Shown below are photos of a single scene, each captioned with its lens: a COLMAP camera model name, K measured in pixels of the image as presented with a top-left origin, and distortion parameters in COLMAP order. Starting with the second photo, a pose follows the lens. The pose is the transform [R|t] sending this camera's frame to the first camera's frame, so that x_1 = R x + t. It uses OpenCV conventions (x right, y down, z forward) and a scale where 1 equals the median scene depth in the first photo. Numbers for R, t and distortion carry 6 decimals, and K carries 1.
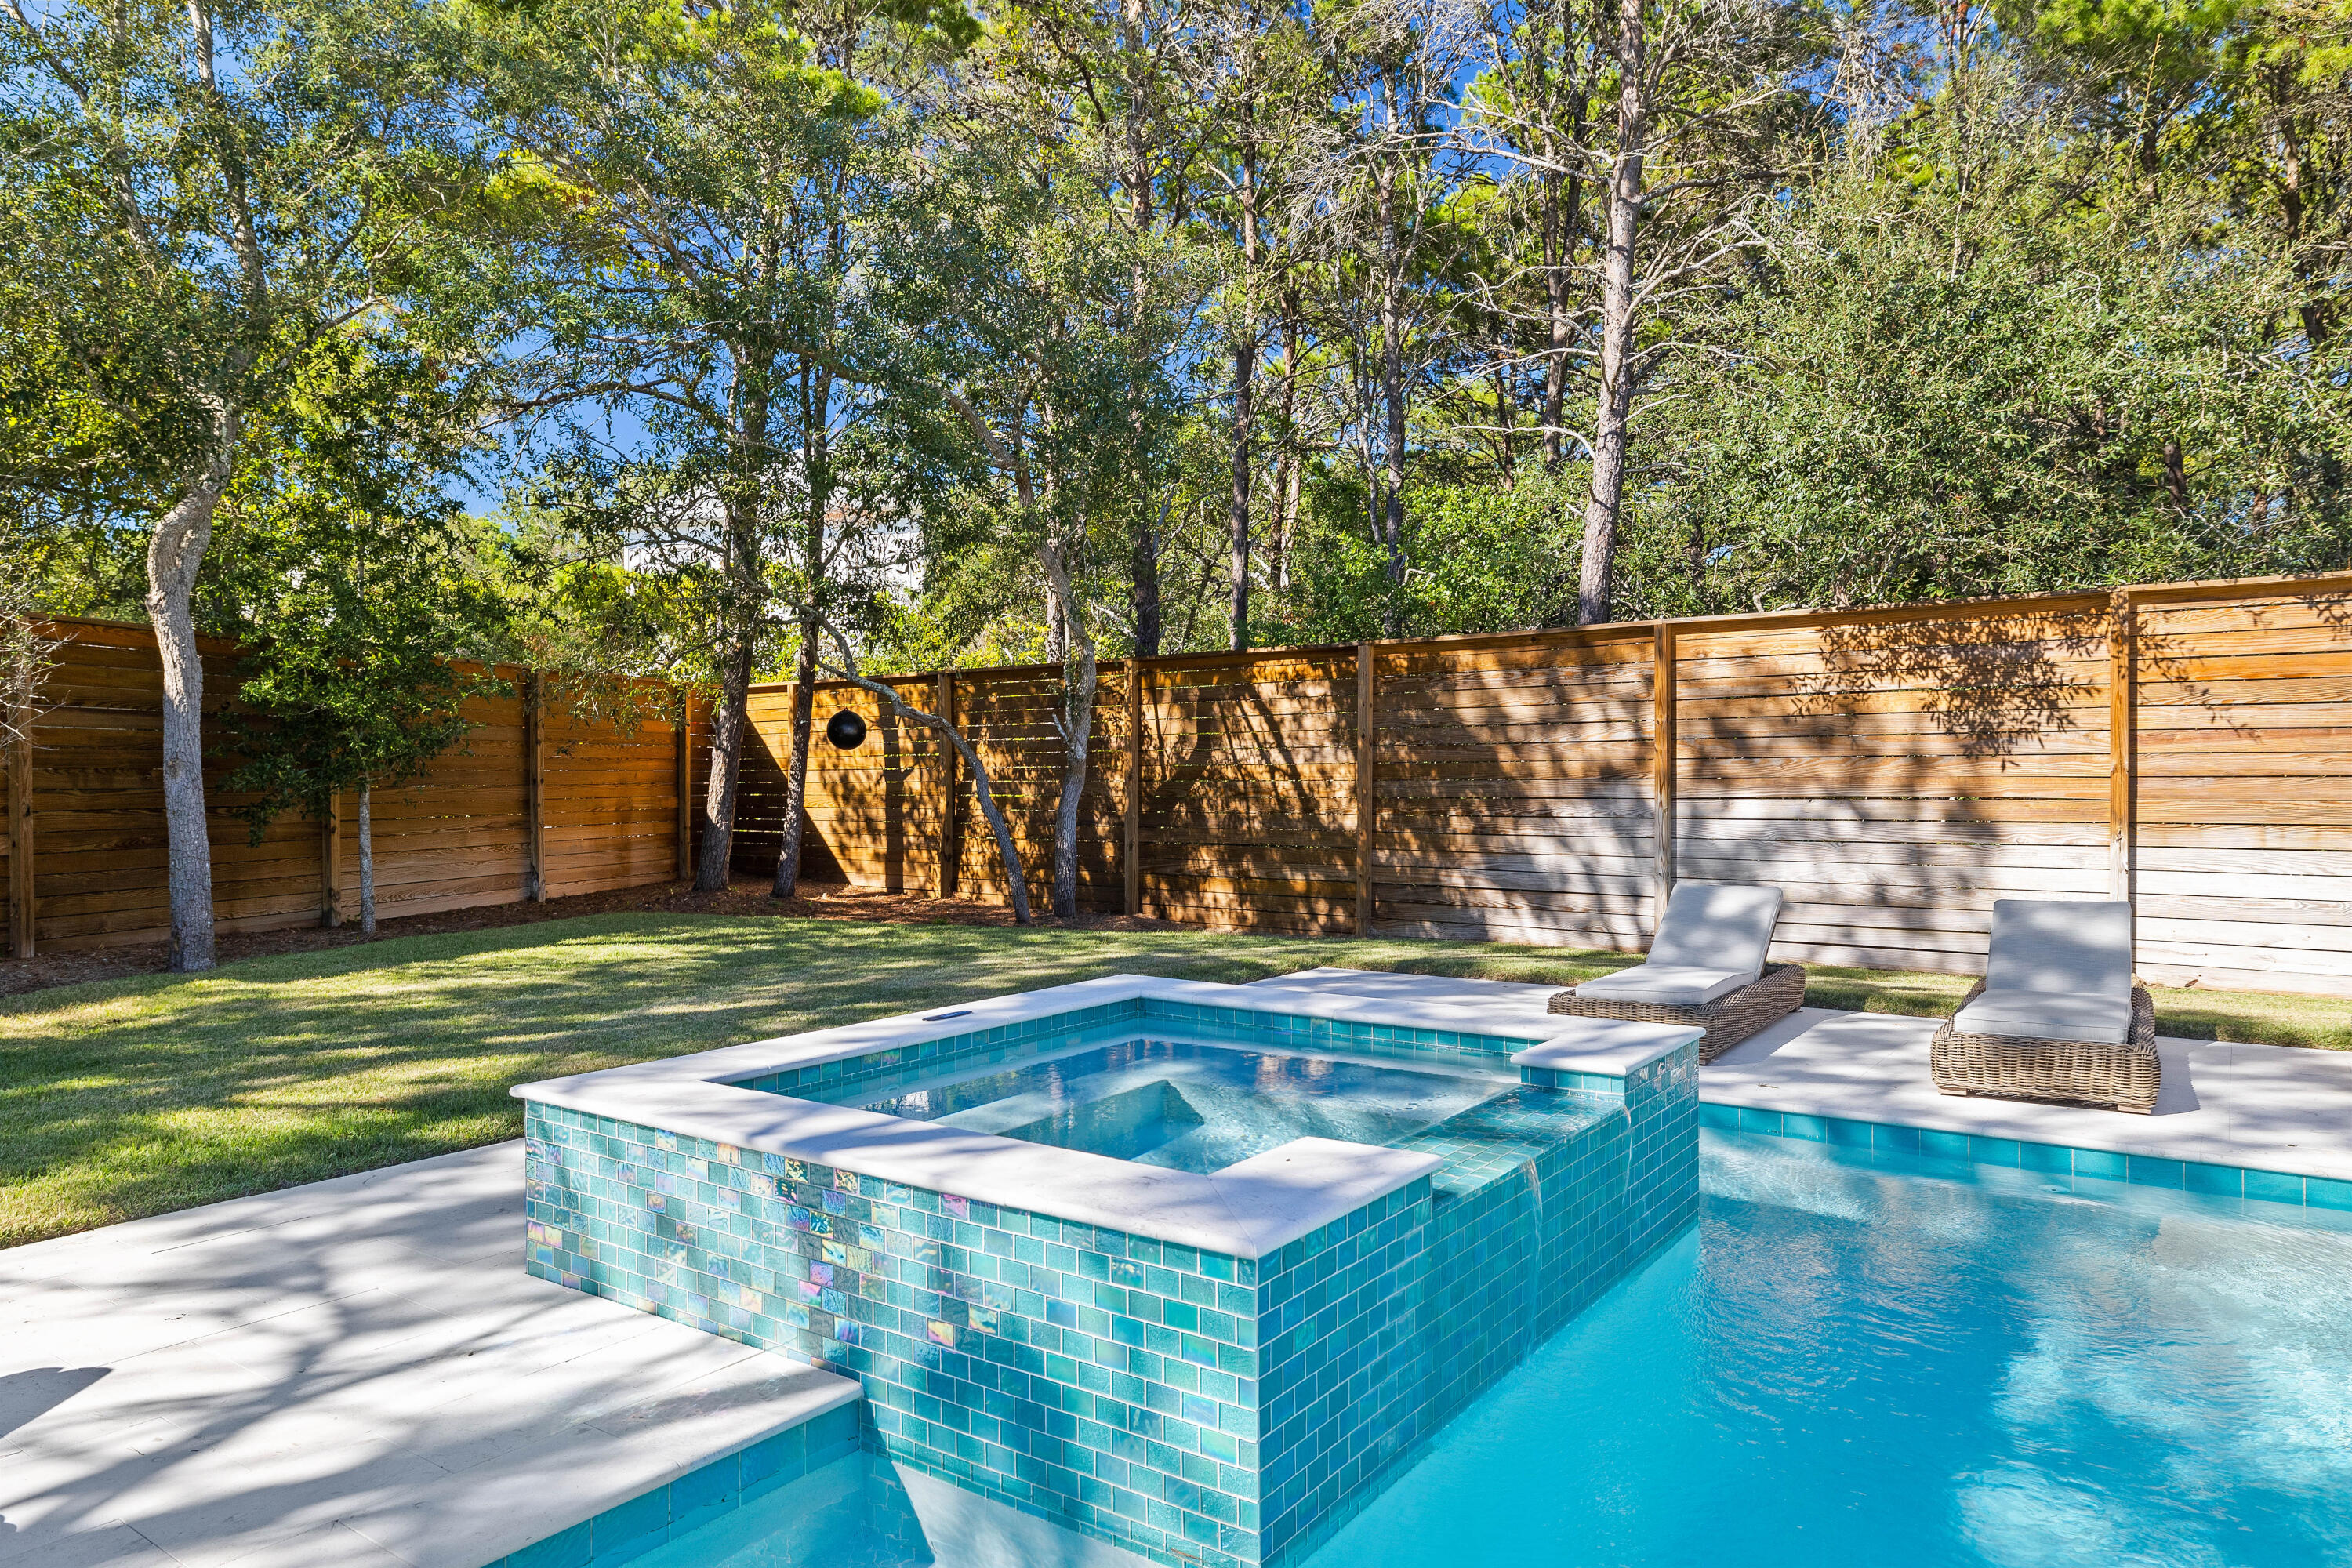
lens RADIAL K [[1464.5, 0, 1174.2], [0, 1464.5, 771.8], [0, 0, 1]] dist [-0.001779, 0.002299]
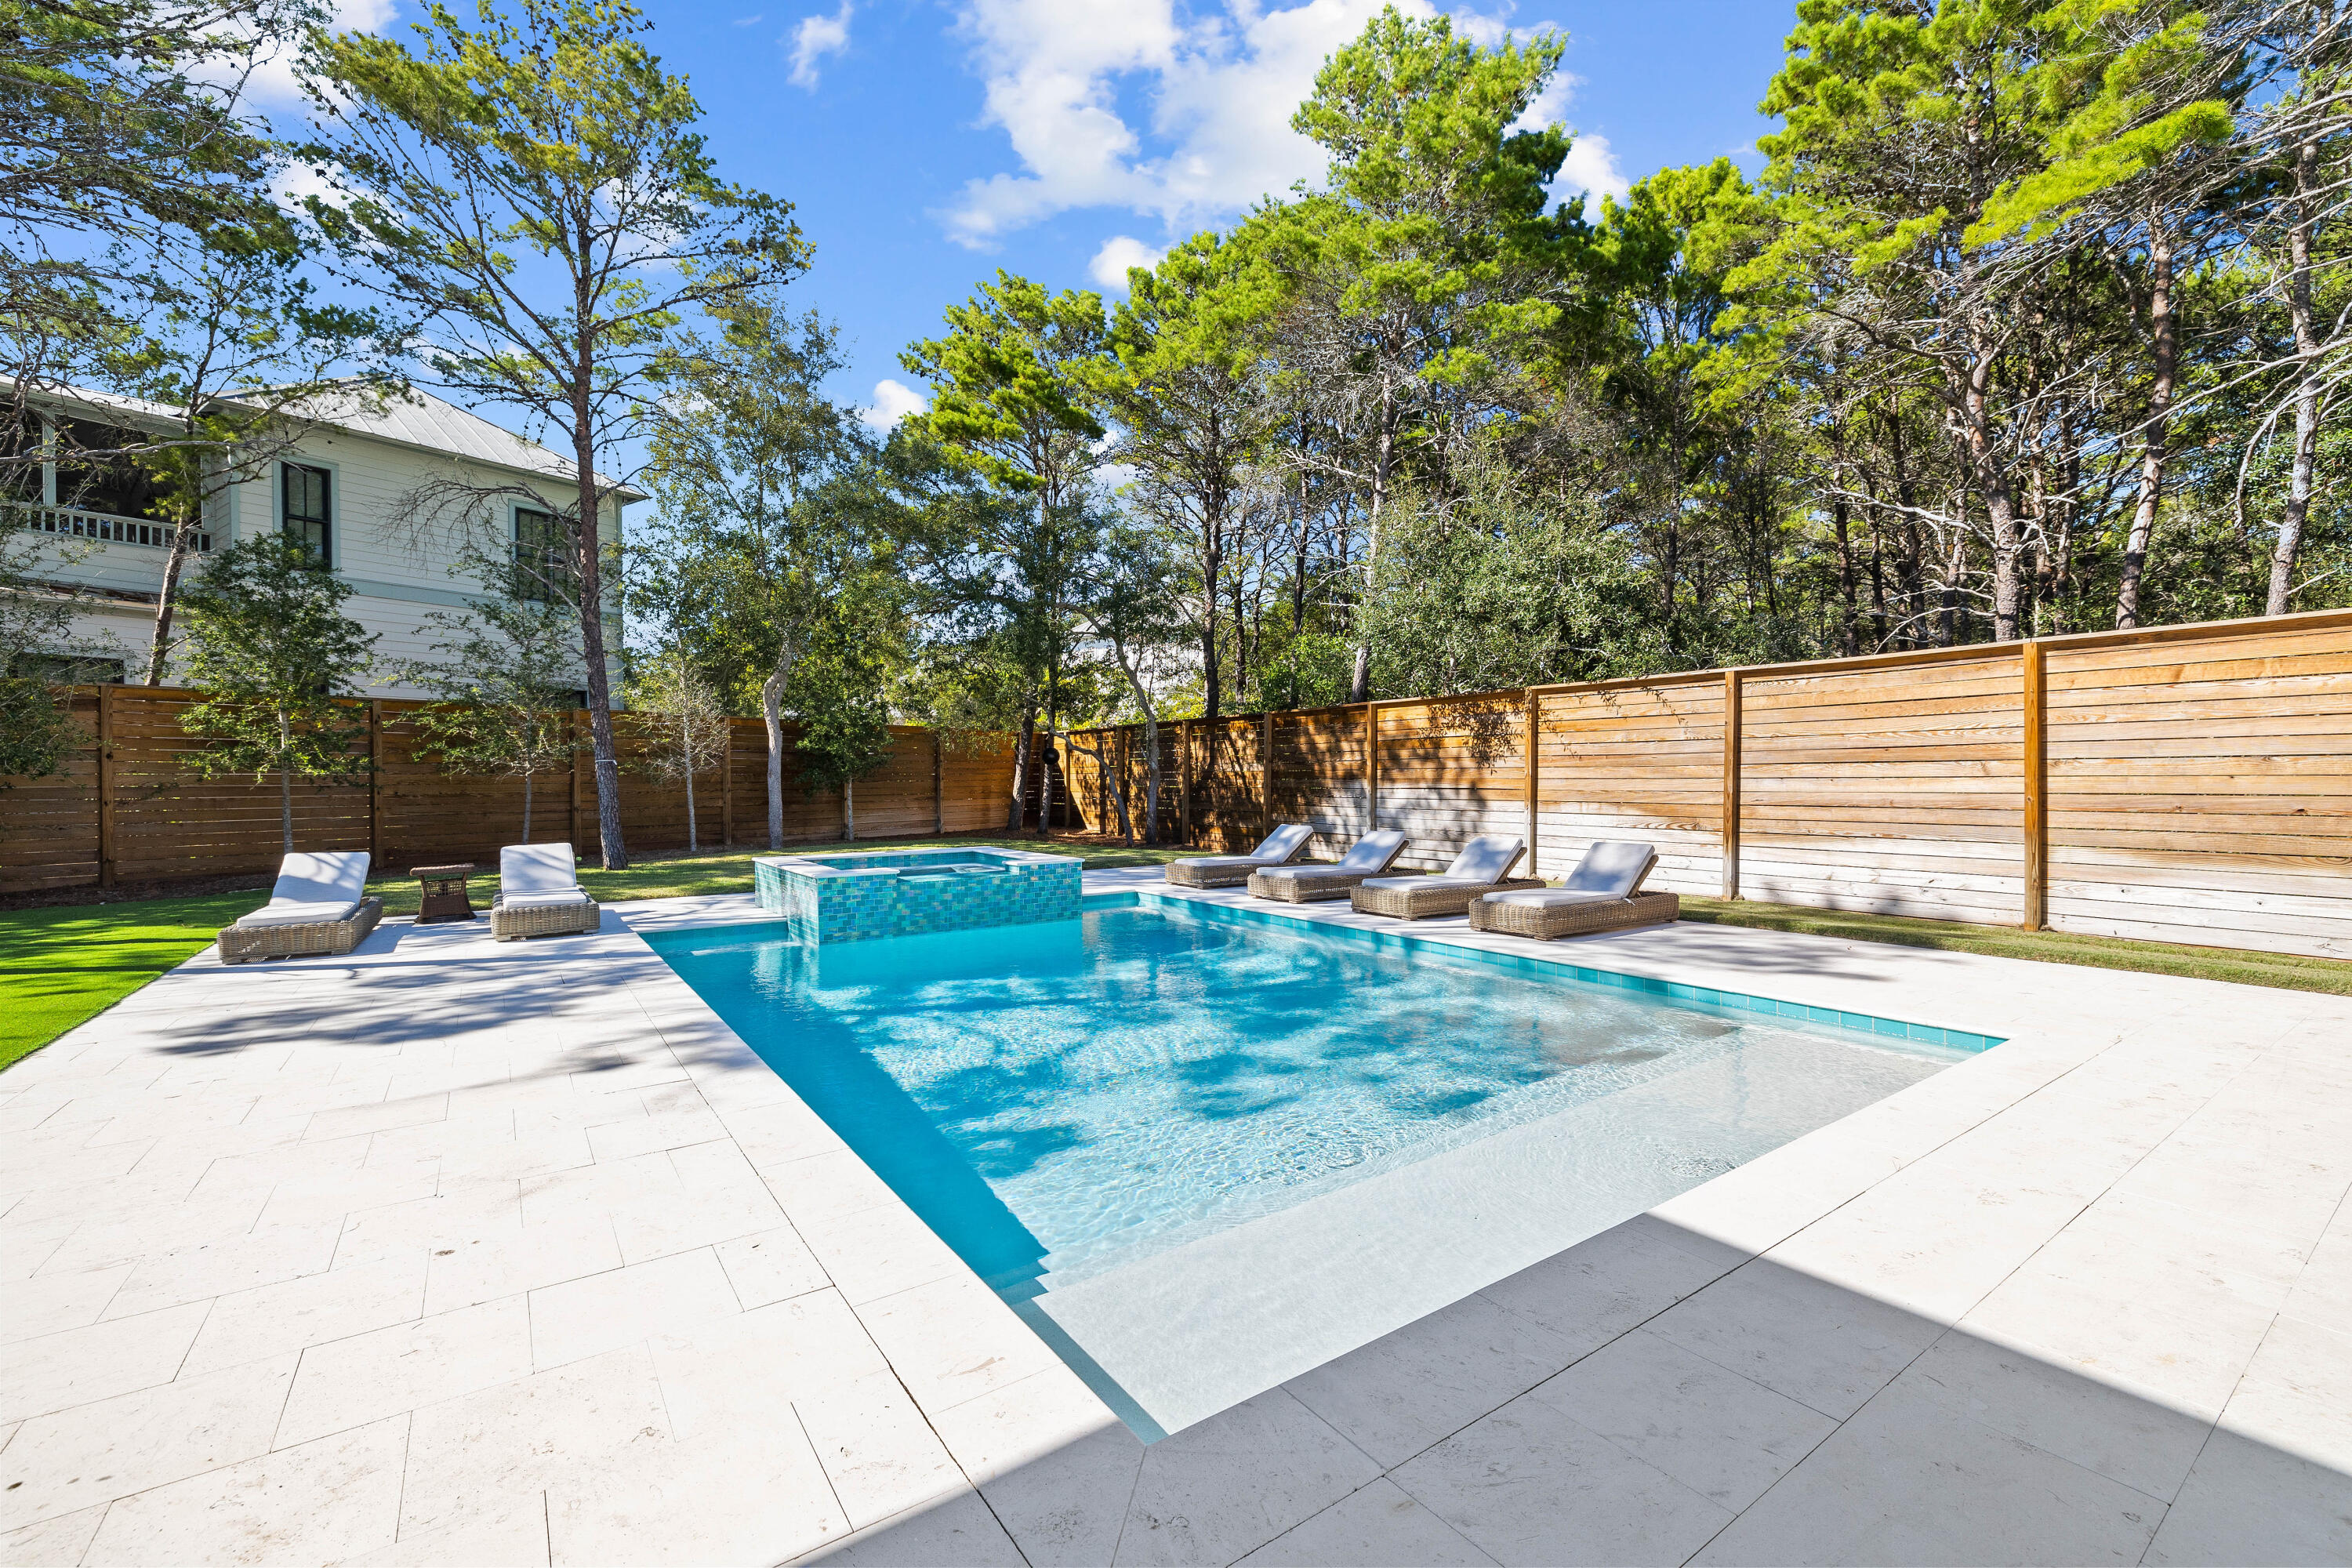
lens RADIAL K [[982.7, 0, 1174.7], [0, 982.7, 786.9], [0, 0, 1]] dist [0.002267, 0.000687]
pose [[0.946199, 0.003395, -0.323566, 0.472331], [0.001406, 0.999892, 0.014603, -0.003899], [0.323581, -0.014272, 0.946093, -0.364120]]
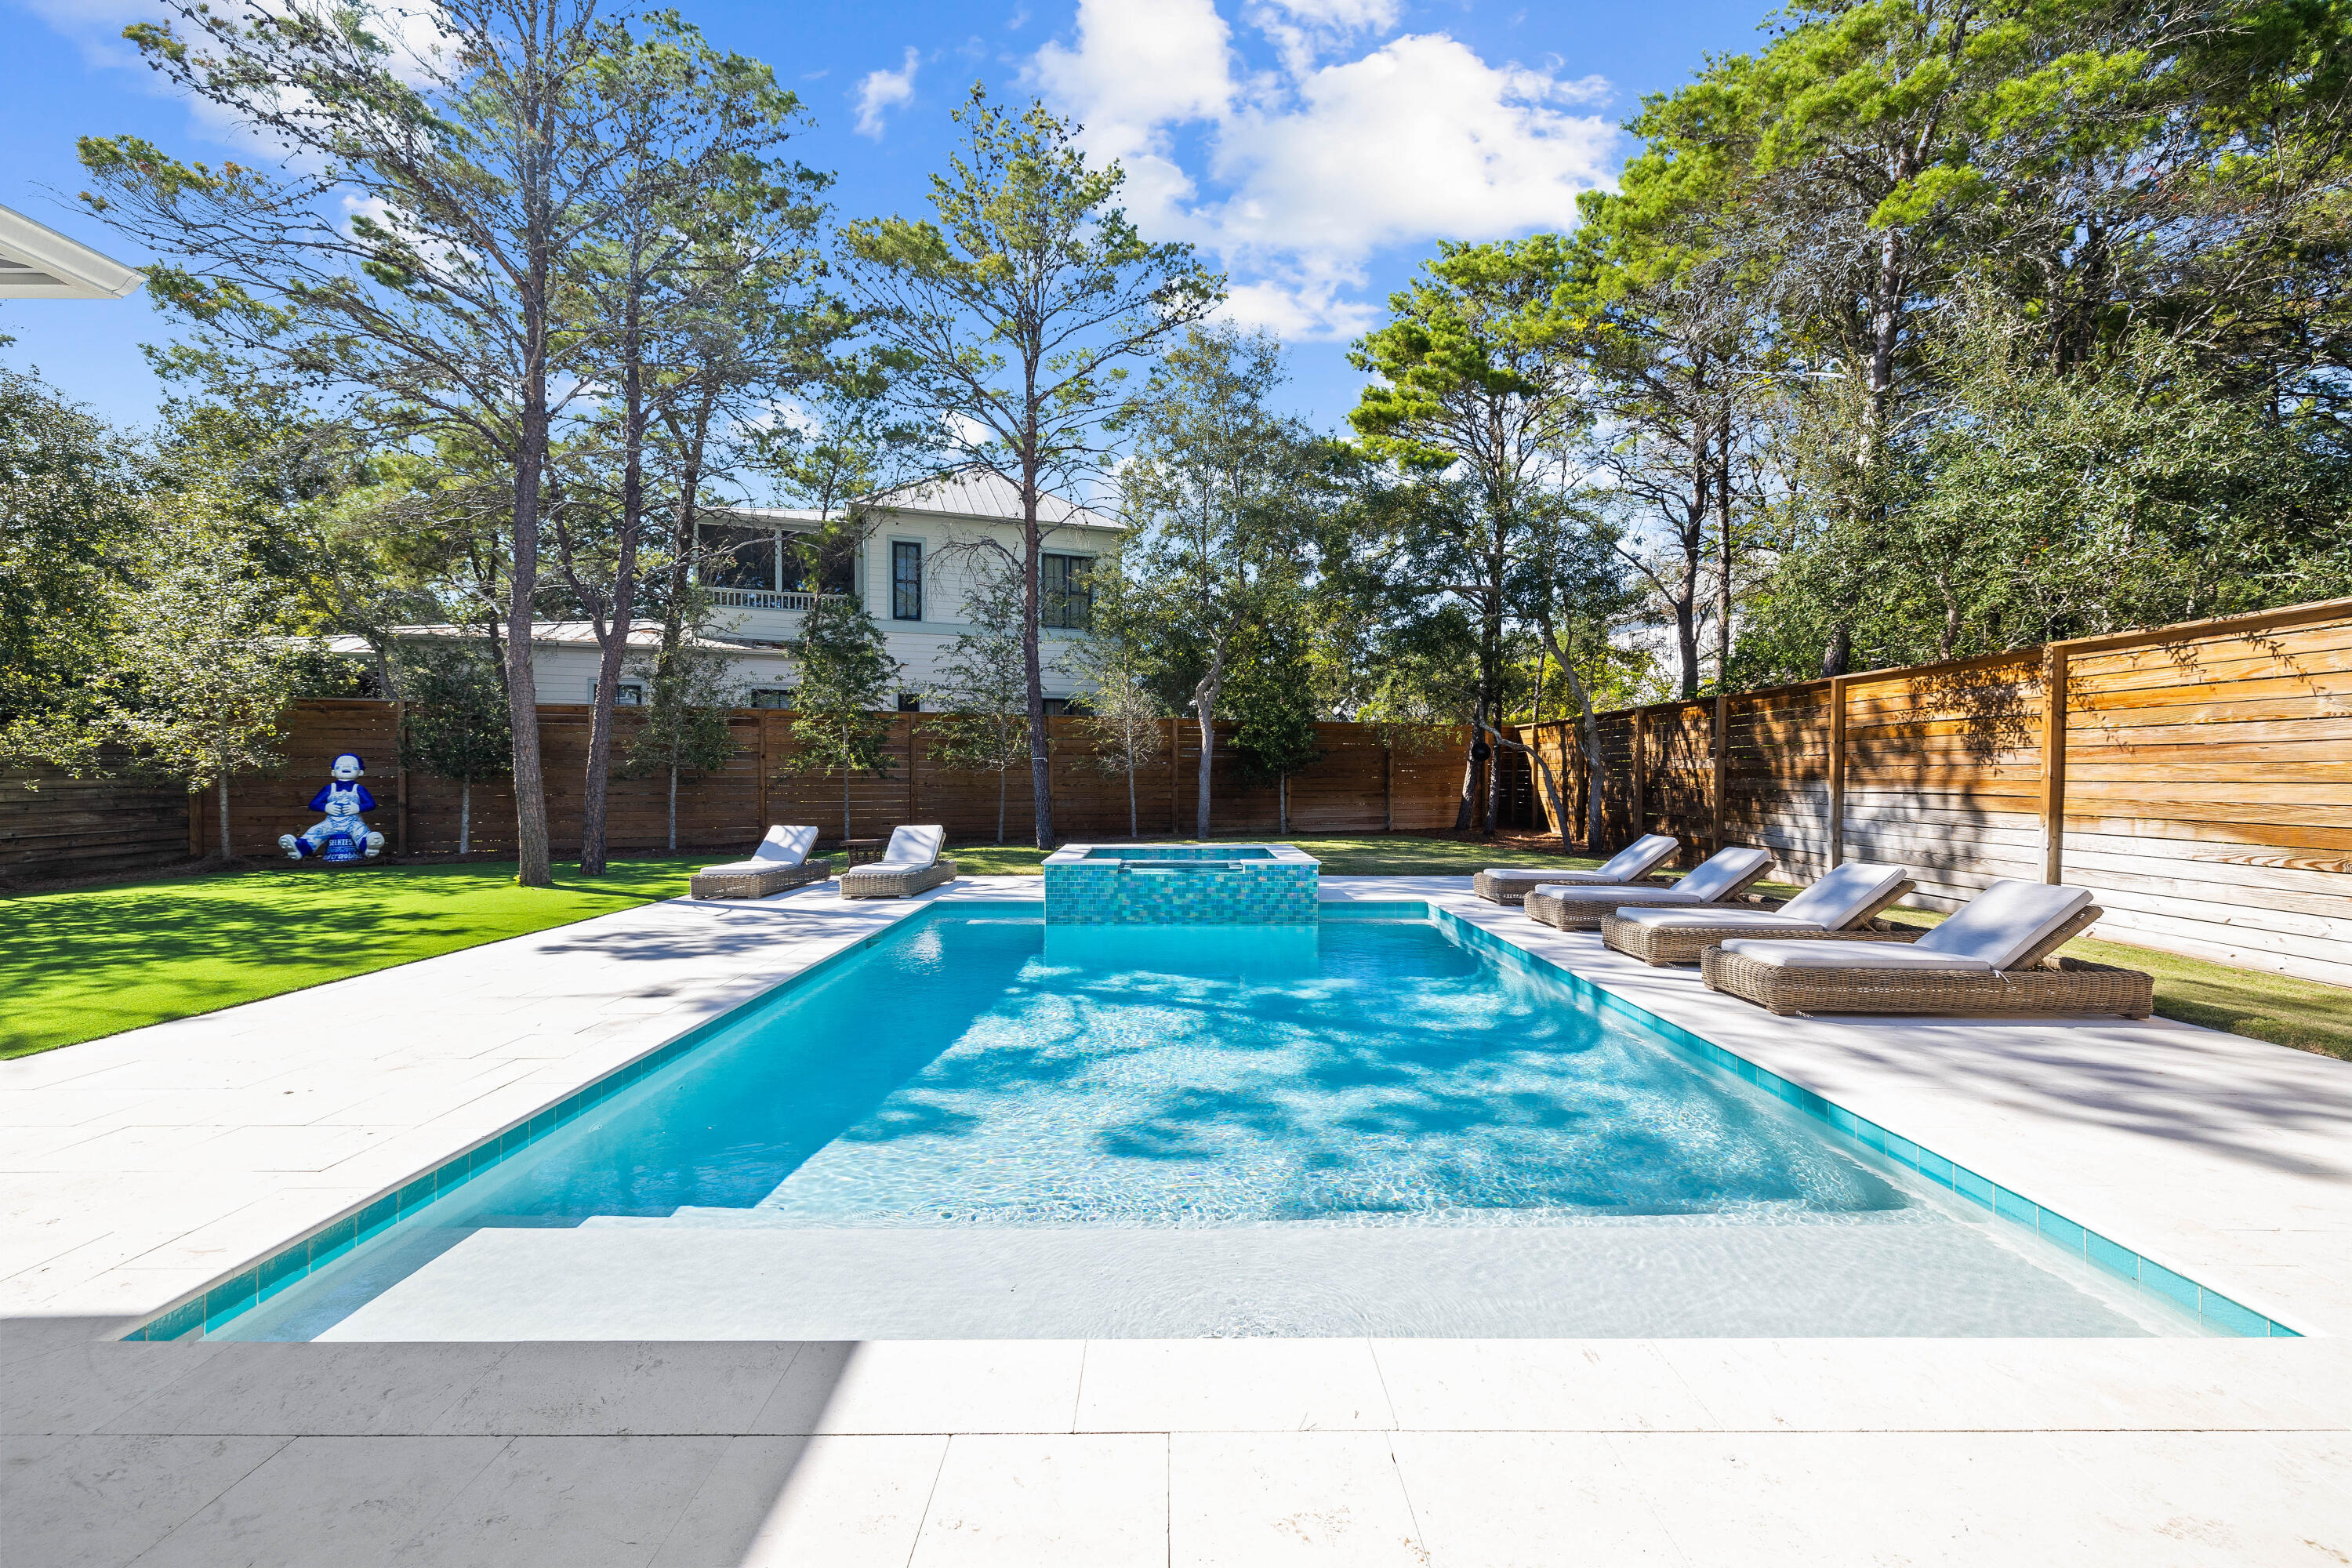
lens RADIAL K [[982.7, 0, 1179.8], [0, 982.7, 787.1], [0, 0, 1]] dist [0.002267, 0.000687]
pose [[0.596311, 0.016570, -0.802583, 0.686725], [-0.002429, 0.999820, 0.018838, -0.004594], [0.802750, -0.009284, 0.596243, -0.163131]]
